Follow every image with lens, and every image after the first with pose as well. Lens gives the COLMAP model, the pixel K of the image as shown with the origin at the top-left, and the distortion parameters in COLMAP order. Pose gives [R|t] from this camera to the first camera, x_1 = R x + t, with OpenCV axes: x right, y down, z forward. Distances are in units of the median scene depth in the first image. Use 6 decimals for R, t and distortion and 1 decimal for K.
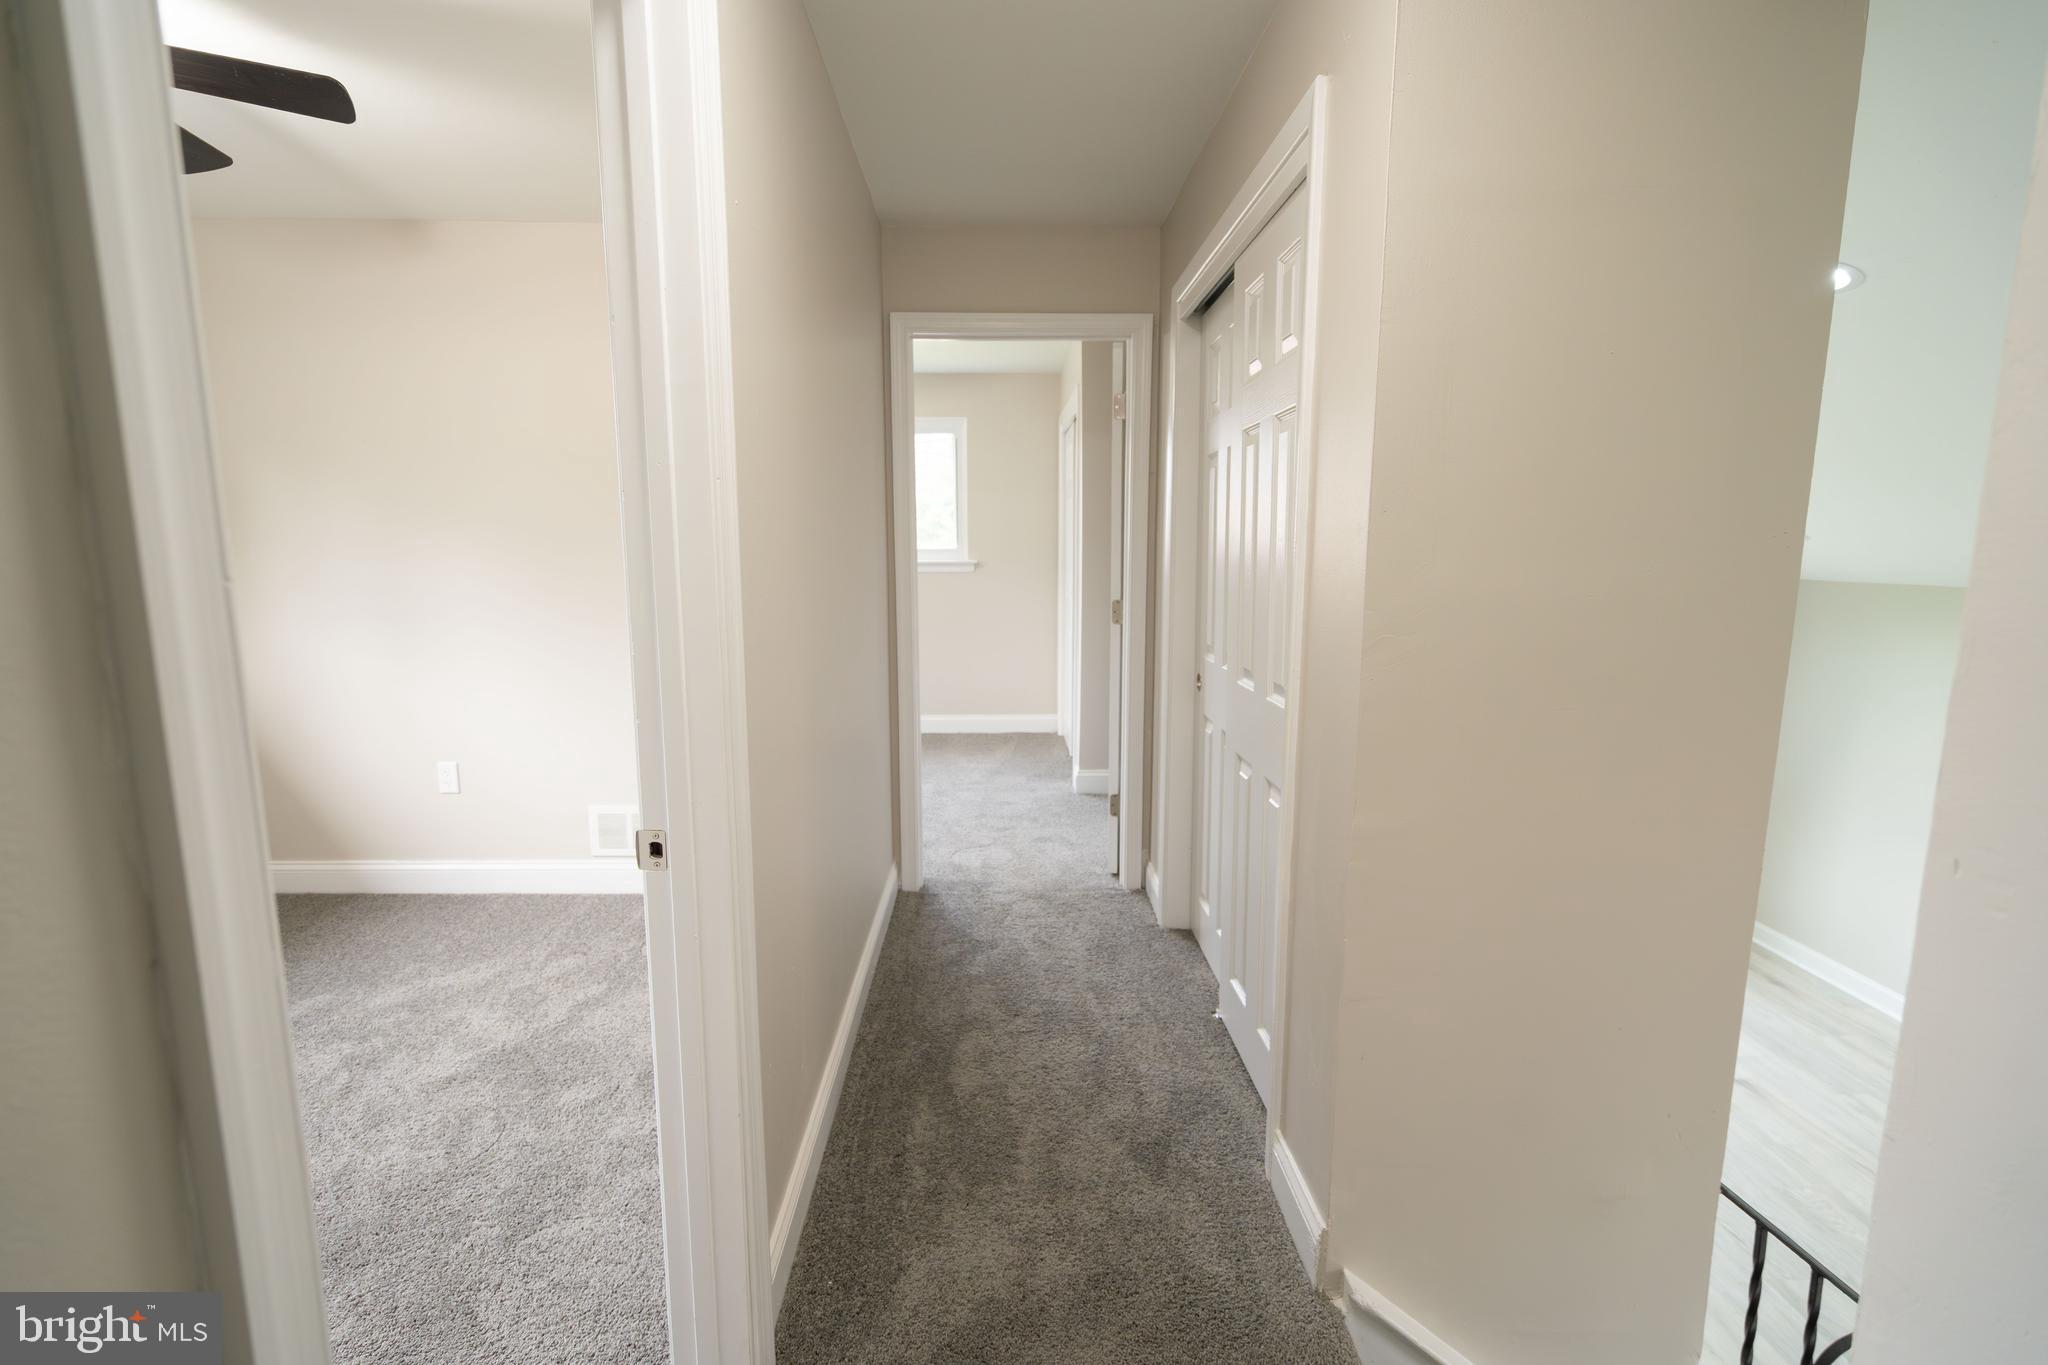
lens RADIAL K [[927.6, 0, 1023.2], [0, 927.6, 682.1], [0, 0, 1]] dist [-0.008942, 0.004483]
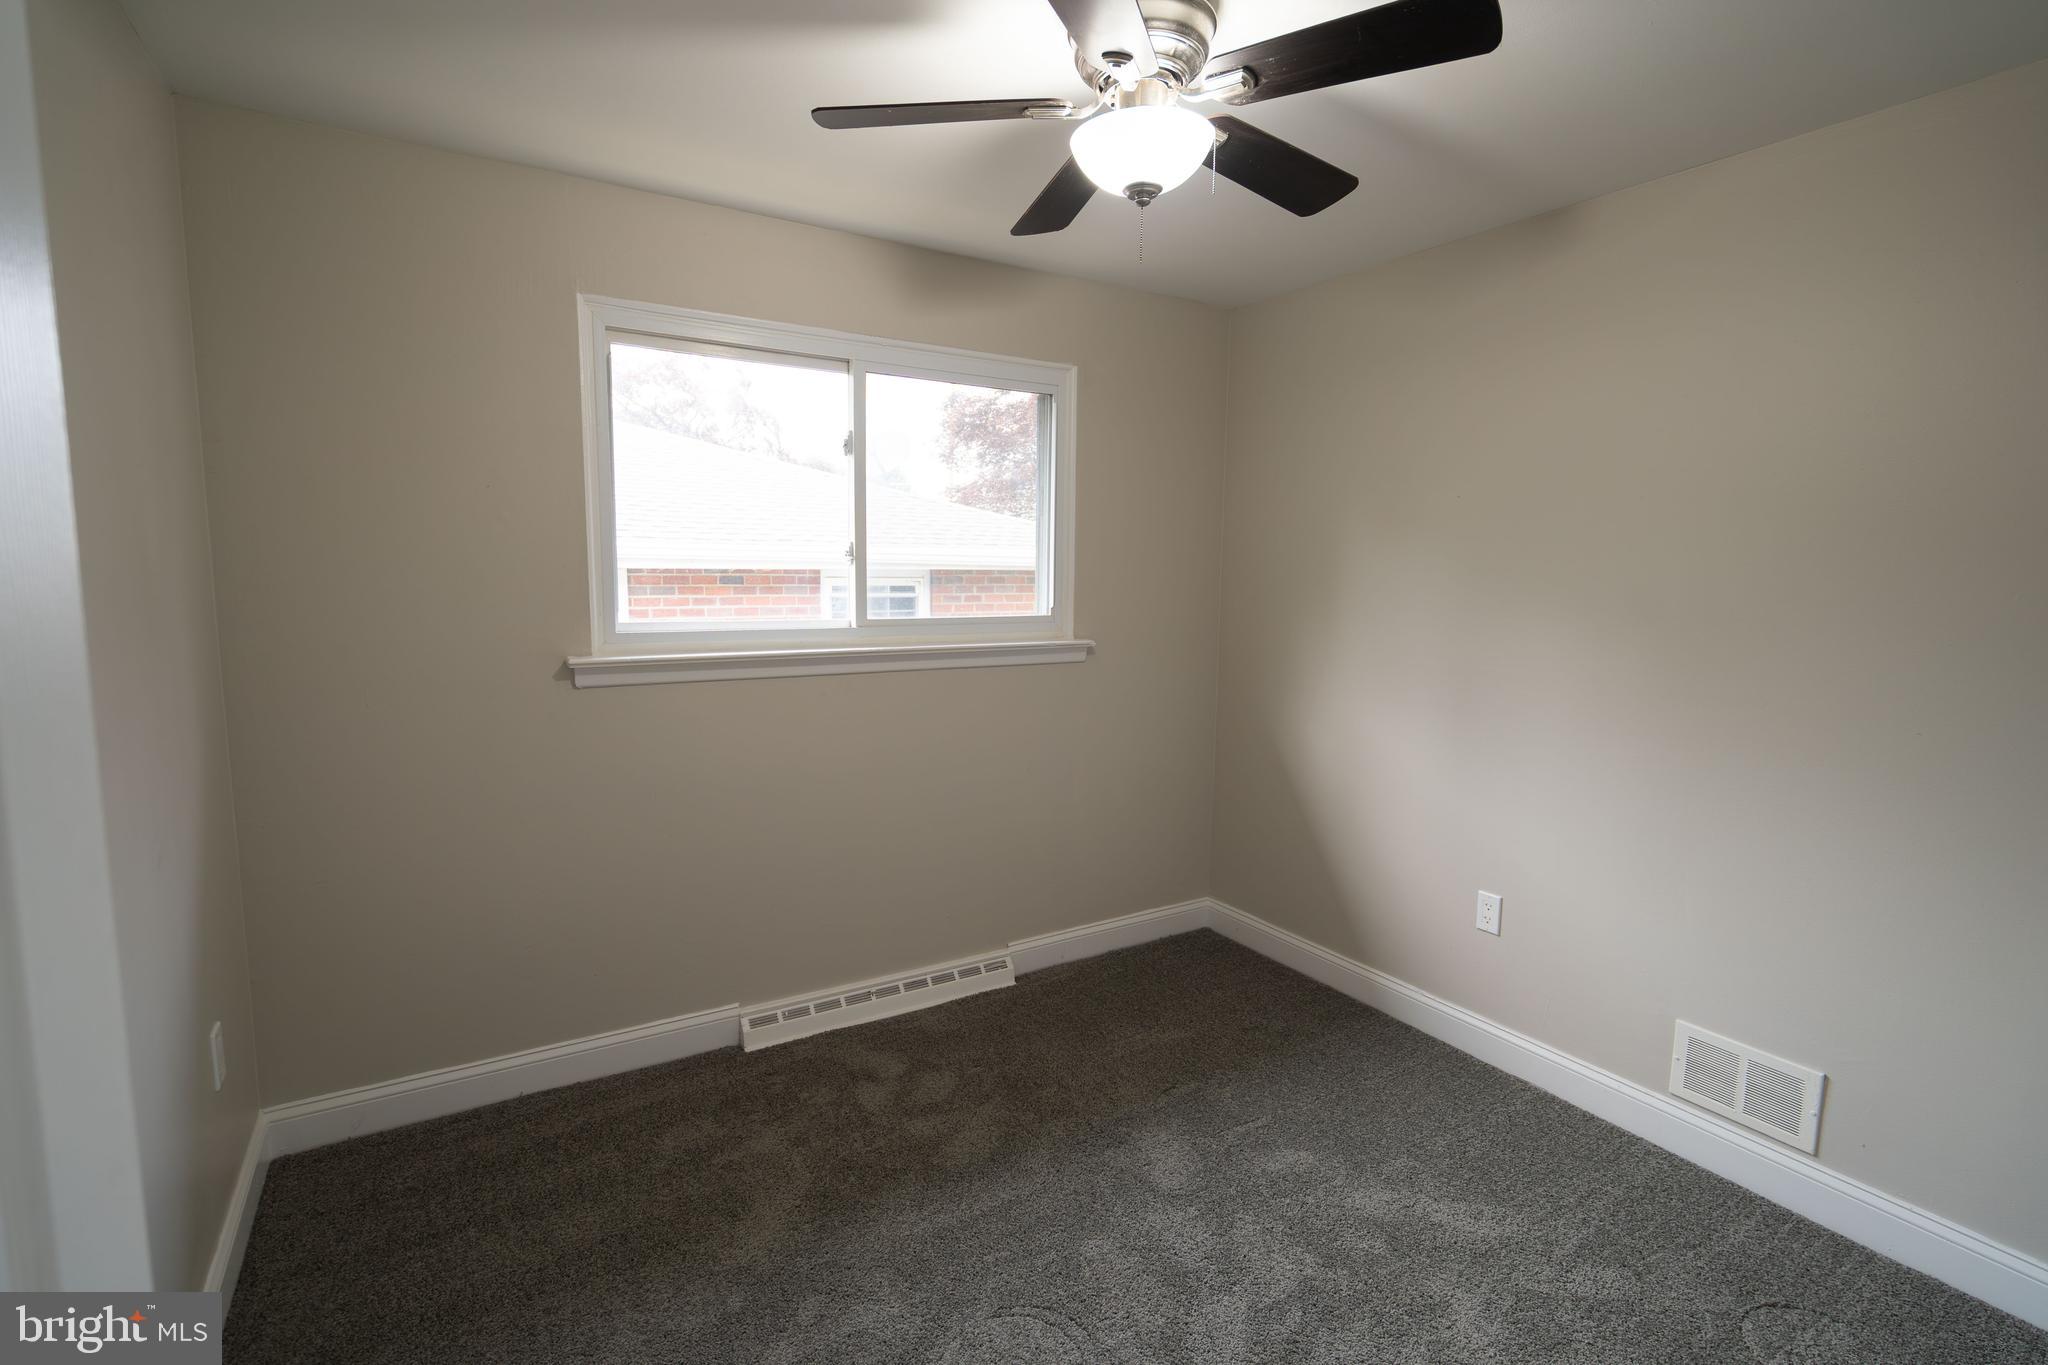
lens RADIAL K [[927.6, 0, 1009.3], [0, 927.6, 690.2], [0, 0, 1]] dist [-0.008942, 0.004483]
pose [[0.483567, 0.110225, -0.868339, -0.174424], [-0.134511, 0.989614, 0.050711, -0.085086], [0.864910, 0.092279, 0.493371, 0.268673]]
